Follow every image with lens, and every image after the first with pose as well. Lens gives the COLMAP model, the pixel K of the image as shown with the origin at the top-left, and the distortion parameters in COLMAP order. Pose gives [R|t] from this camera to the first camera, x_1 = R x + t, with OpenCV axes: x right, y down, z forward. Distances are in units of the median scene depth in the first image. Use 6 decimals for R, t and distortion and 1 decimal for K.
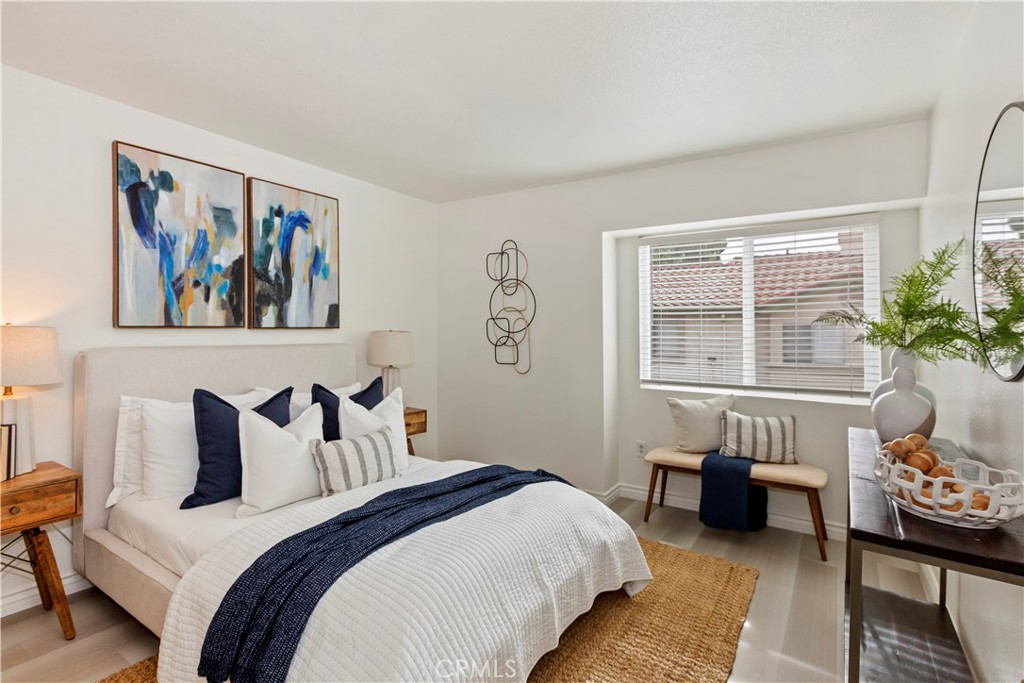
lens RADIAL K [[489.5, 0, 511.3], [0, 489.5, 319.3], [0, 0, 1]] dist [0.000331, 0.000024]
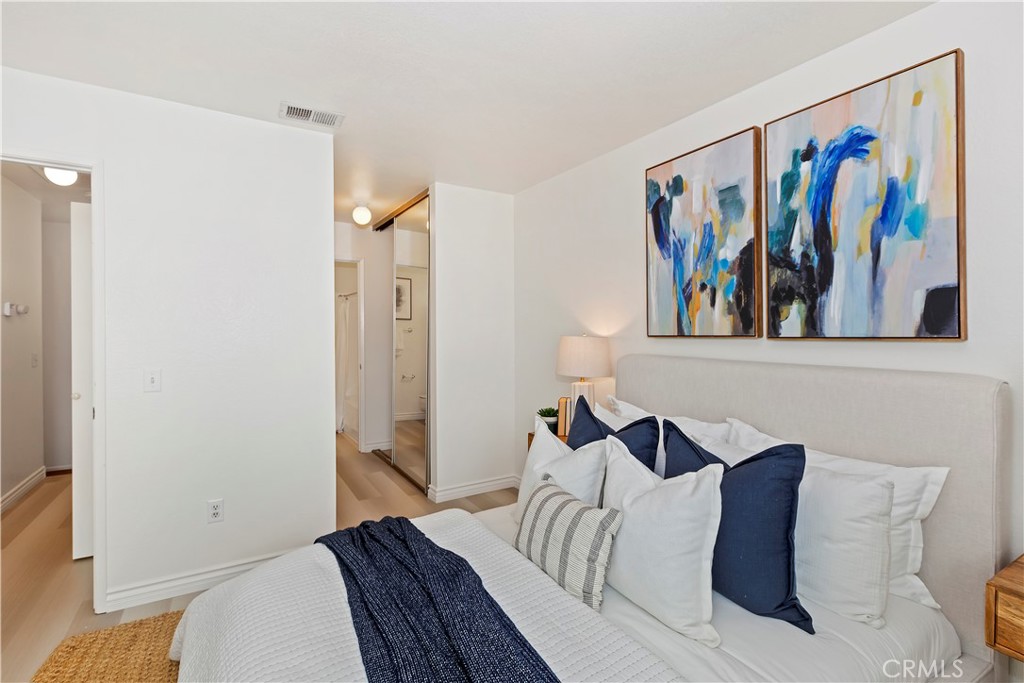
lens RADIAL K [[475.7, 0, 512.0], [0, 475.7, 341.5], [0, 0, 1]] dist [0.001822, 0.000178]
pose [[-0.426955, 0.003882, -0.904264, 0.259439], [0.008039, 0.999968, 0.000497, 0.020590], [0.904237, -0.007057, -0.426973, 1.004521]]
